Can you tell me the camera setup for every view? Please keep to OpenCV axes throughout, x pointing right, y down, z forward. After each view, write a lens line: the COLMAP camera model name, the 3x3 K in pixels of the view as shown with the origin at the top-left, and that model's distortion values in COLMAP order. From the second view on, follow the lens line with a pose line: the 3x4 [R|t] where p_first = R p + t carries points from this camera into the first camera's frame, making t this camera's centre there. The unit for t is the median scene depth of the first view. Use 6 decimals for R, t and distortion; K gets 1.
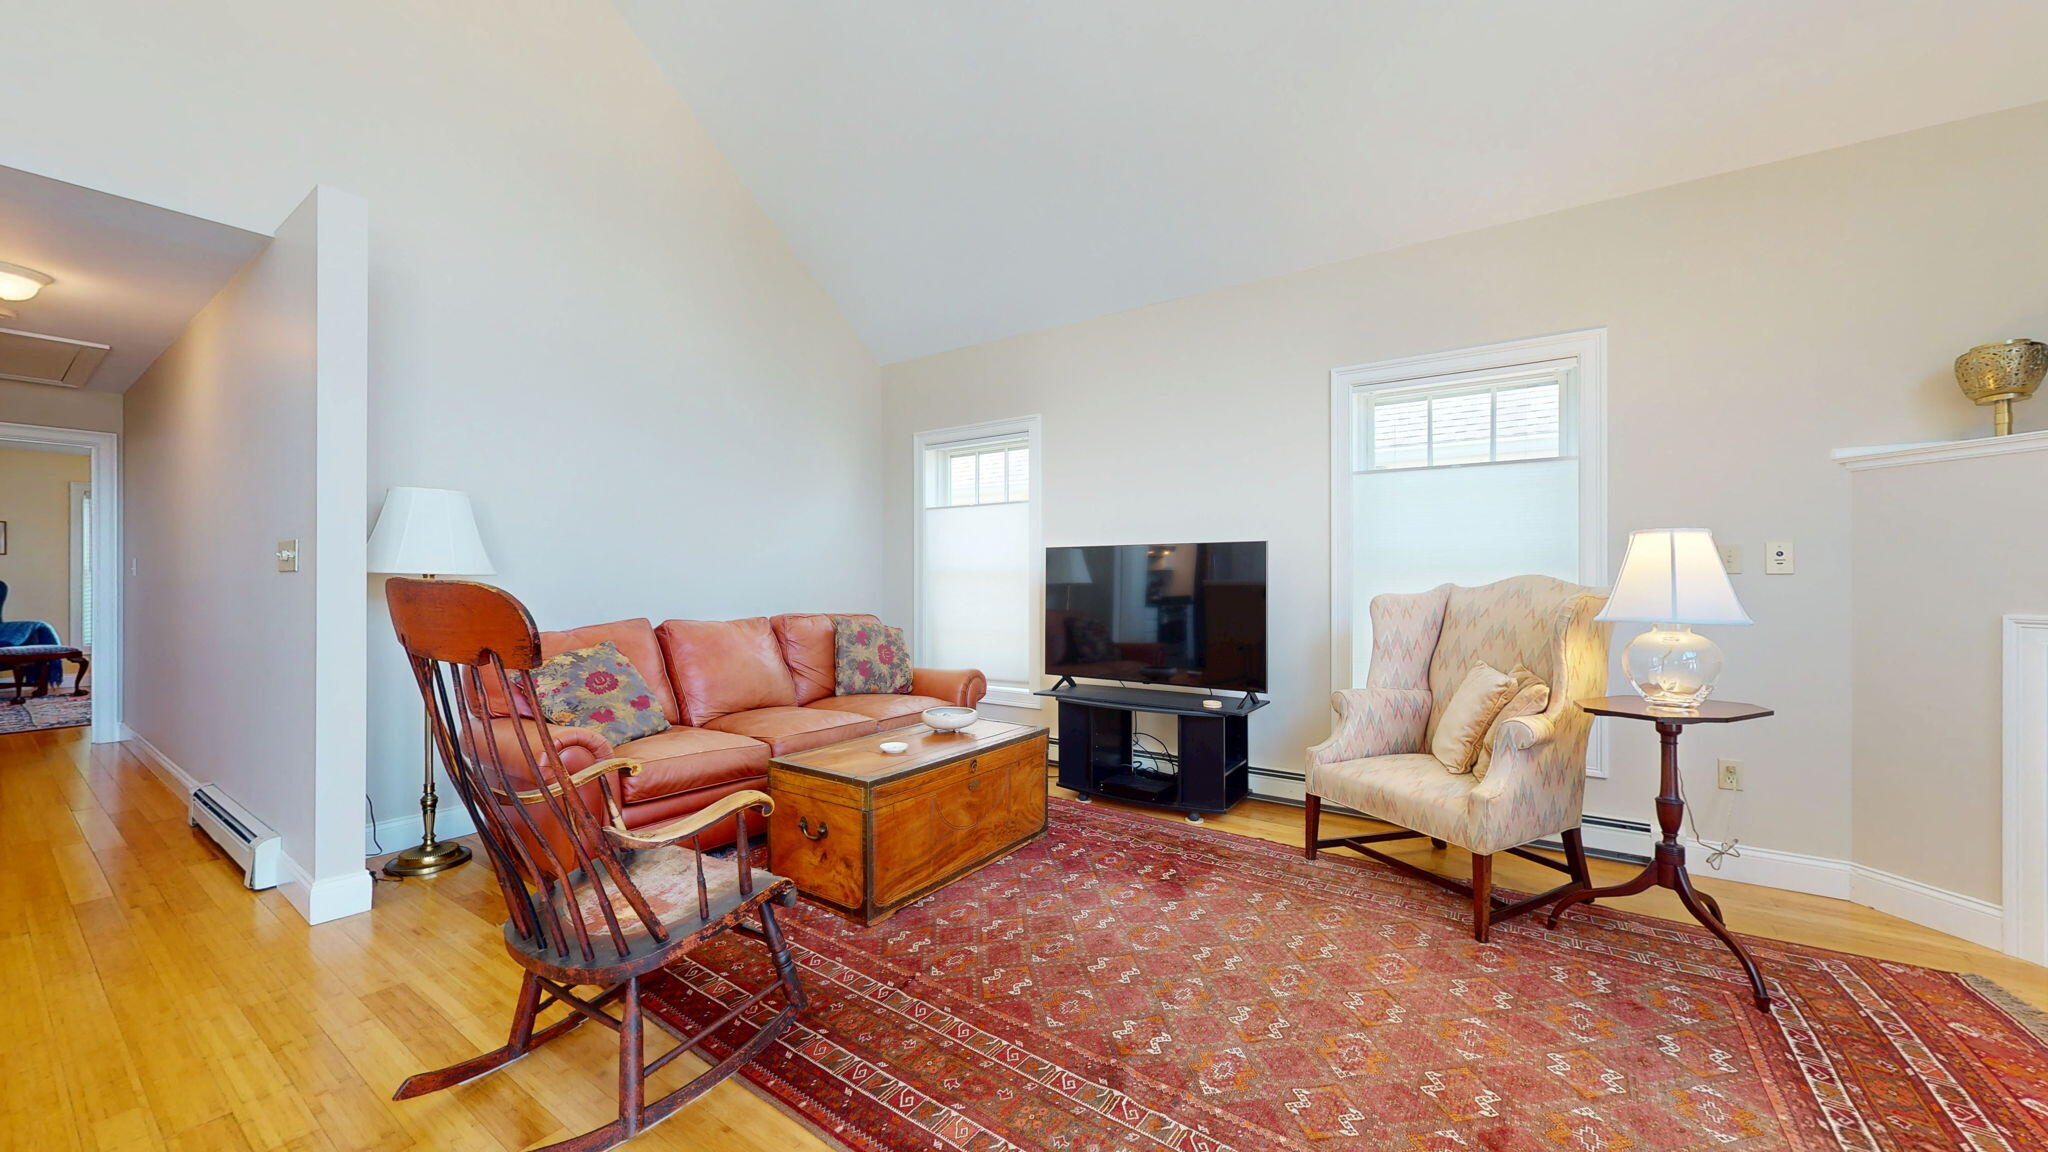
lens RADIAL K [[740.2, 0, 1024.0], [0, 740.2, 576.0], [0, 0, 1]] dist [-0.000401, -0.000065]
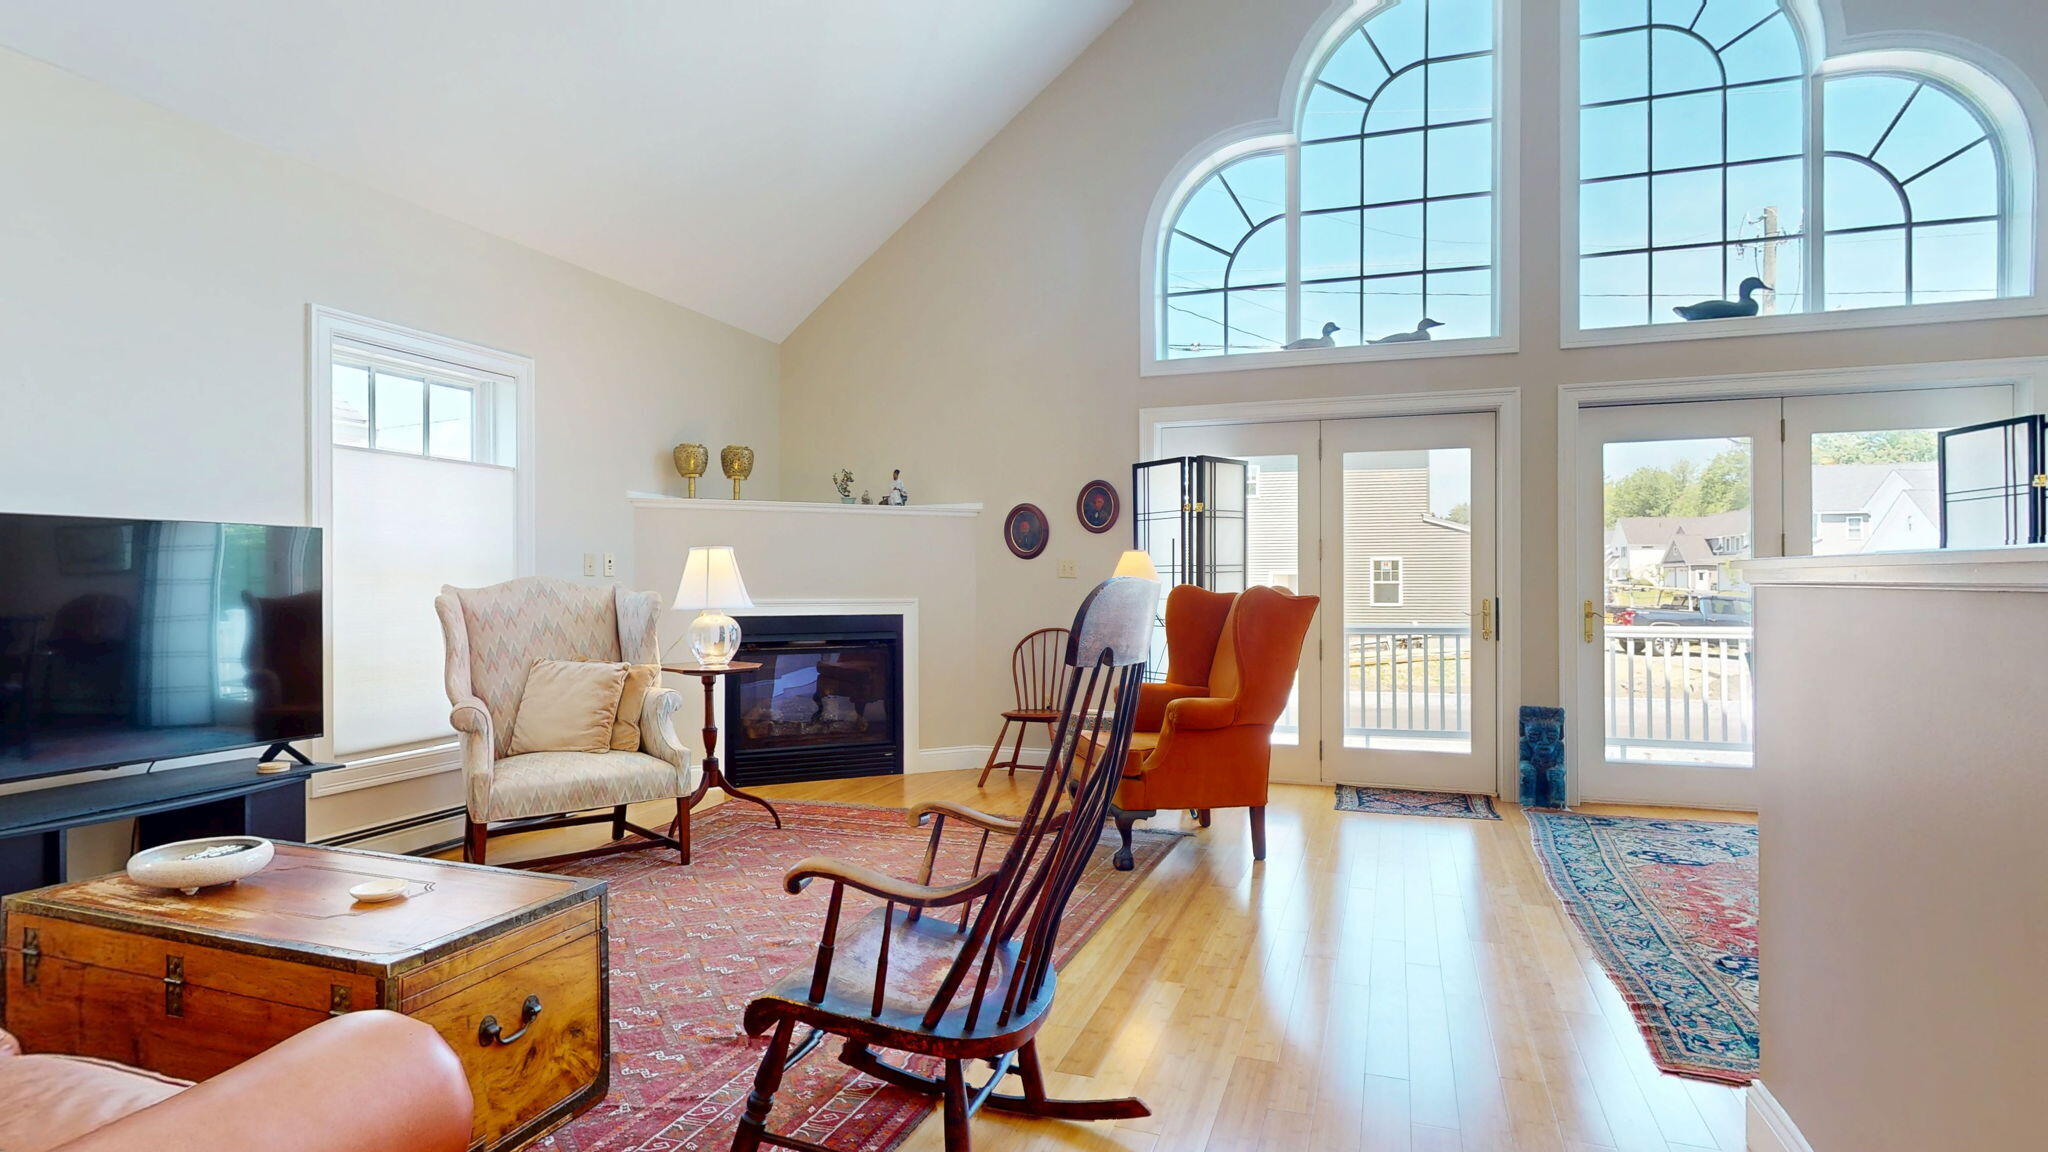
lens RADIAL K [[957.5, 0, 1024.0], [0, 957.5, 576.0], [0, 0, 1]] dist [-0.001525, -0.000383]
pose [[-0.232368, 0.004995, 0.972615, -0.903179], [-0.003120, 0.999978, -0.005880, 0.004929], [-0.972623, -0.004401, -0.232347, 0.661293]]
